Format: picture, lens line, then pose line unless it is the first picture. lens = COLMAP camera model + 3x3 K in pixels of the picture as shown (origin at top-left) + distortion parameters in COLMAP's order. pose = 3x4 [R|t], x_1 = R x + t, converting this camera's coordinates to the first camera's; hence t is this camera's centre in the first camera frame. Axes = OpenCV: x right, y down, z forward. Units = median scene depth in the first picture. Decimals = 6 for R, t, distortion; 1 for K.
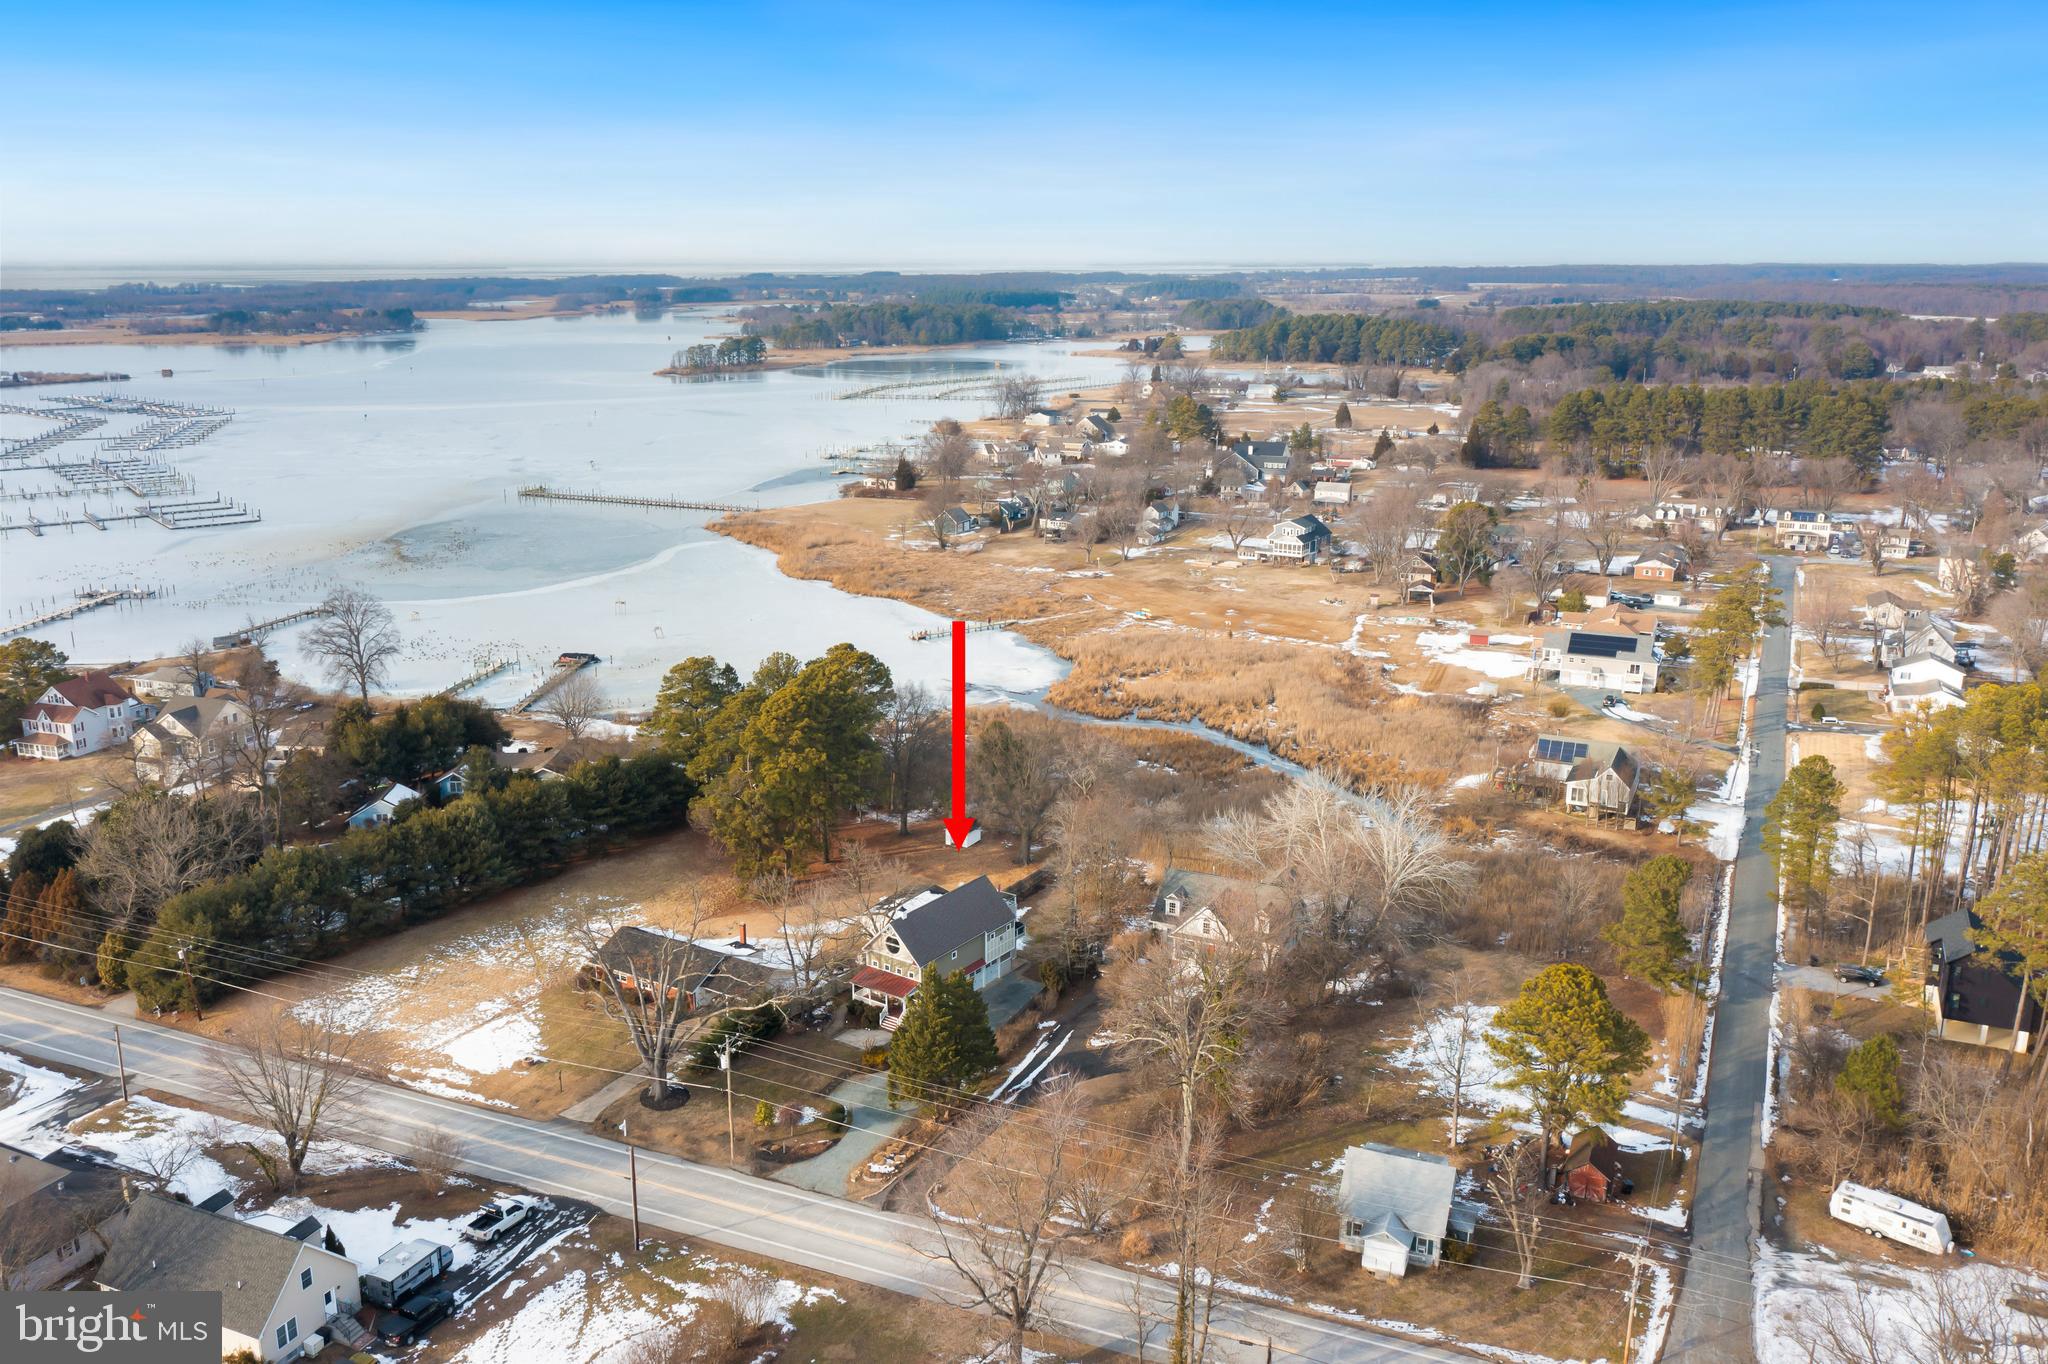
lens RADIAL K [[1703.8, 0, 1024.0], [0, 1703.8, 682.0], [0, 0, 1]] dist [-0.093213, -0.000379]
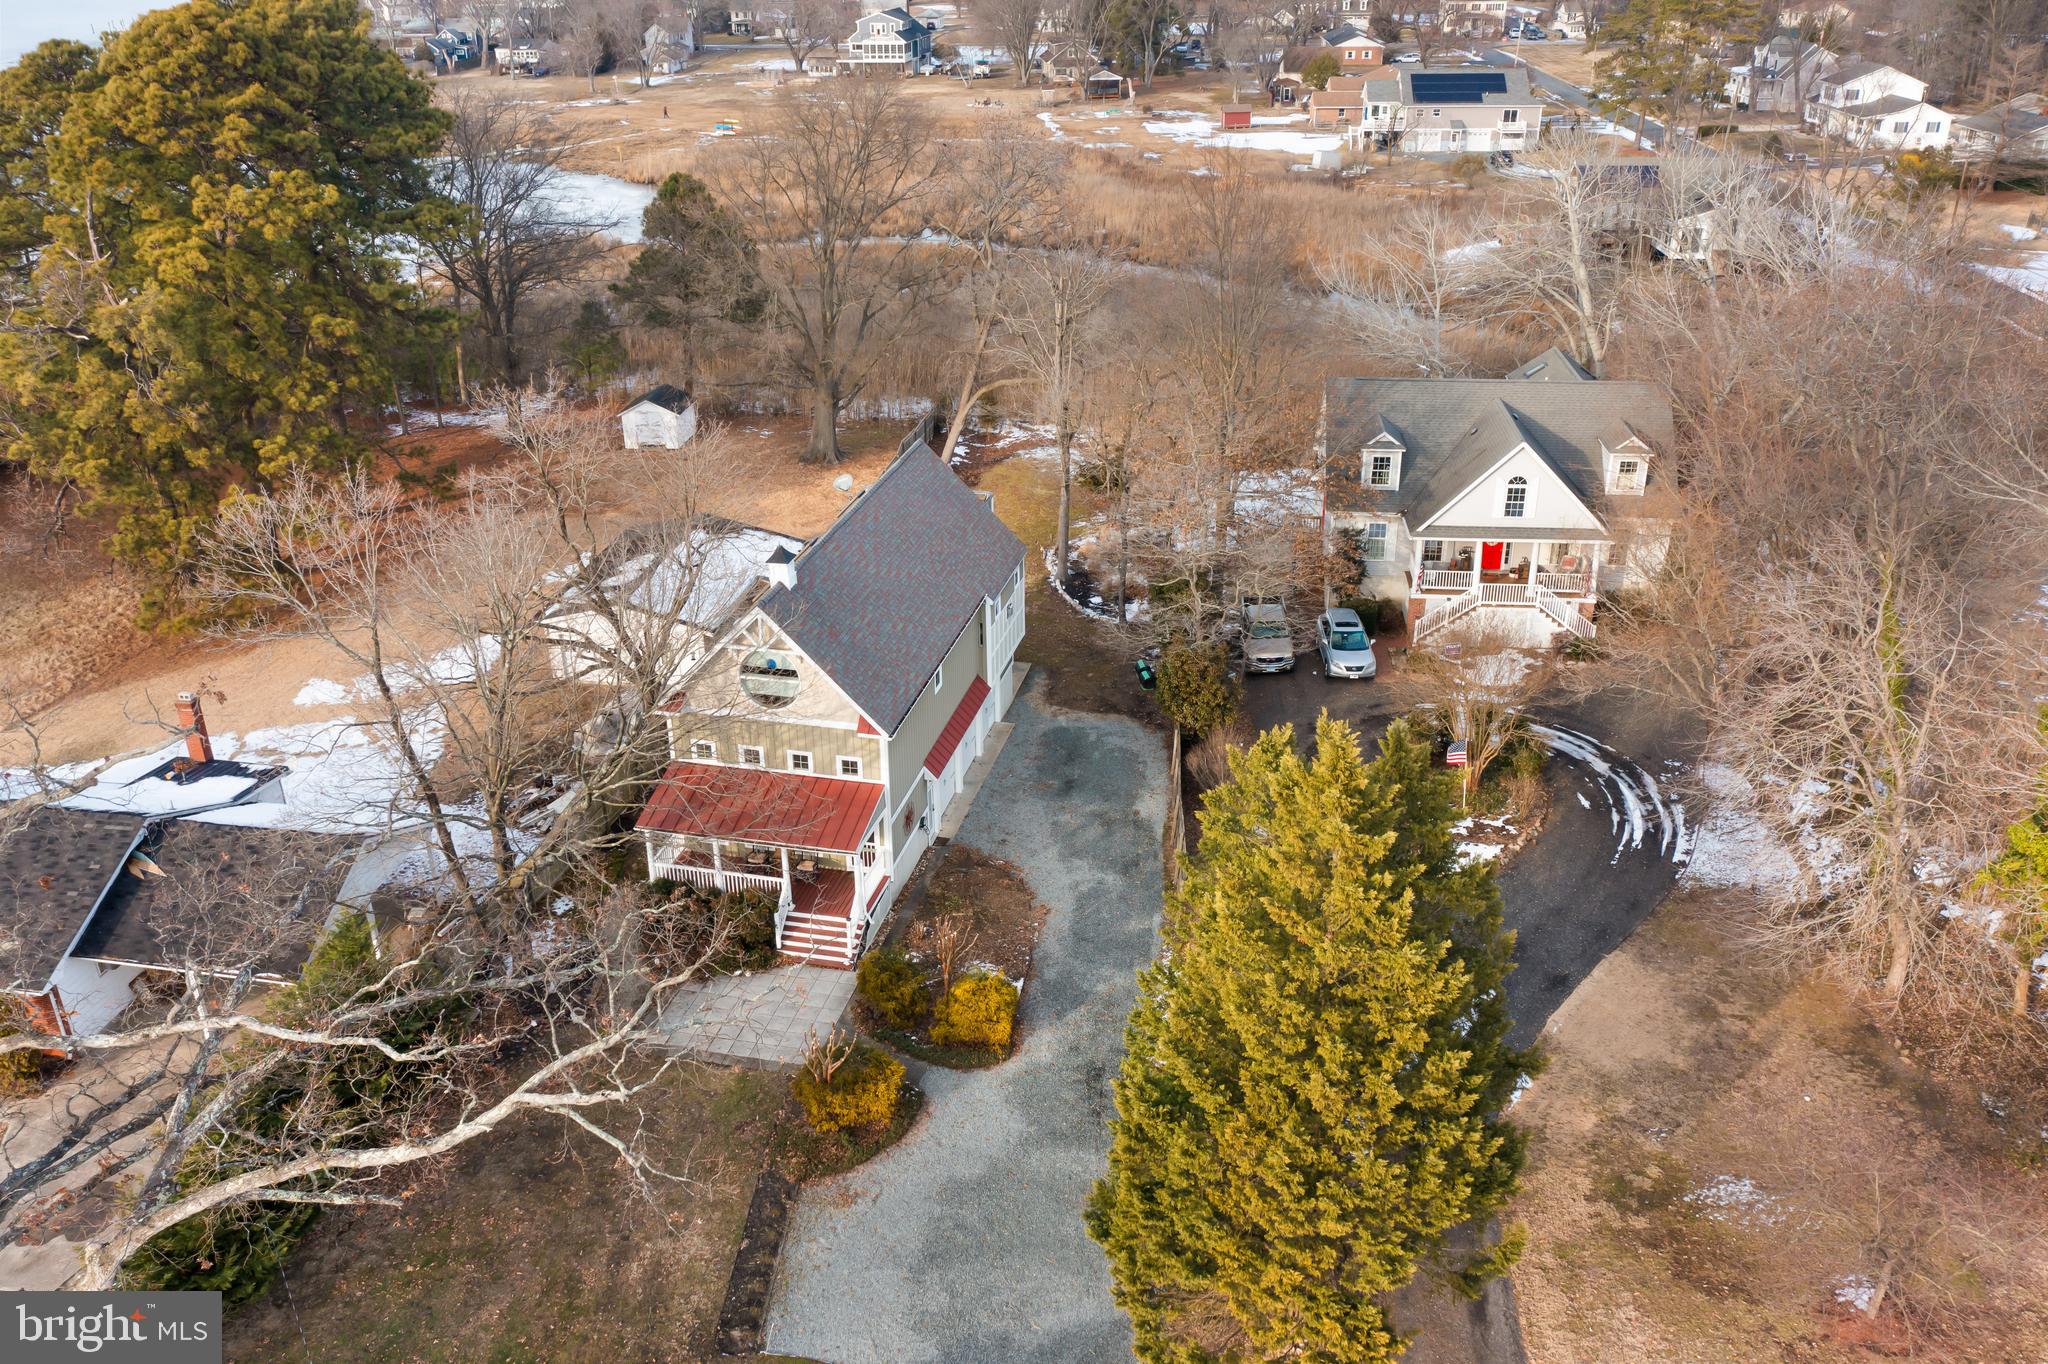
lens RADIAL K [[1617.6, 0, 1024.0], [0, 1617.6, 682.0], [0, 0, 1]] dist [0.003685, 0.000236]
pose [[0.928436, -0.170034, 0.330295, -0.112917], [0.105534, 0.973193, 0.204346, 0.088805], [-0.356186, -0.154865, 0.921492, 0.629649]]
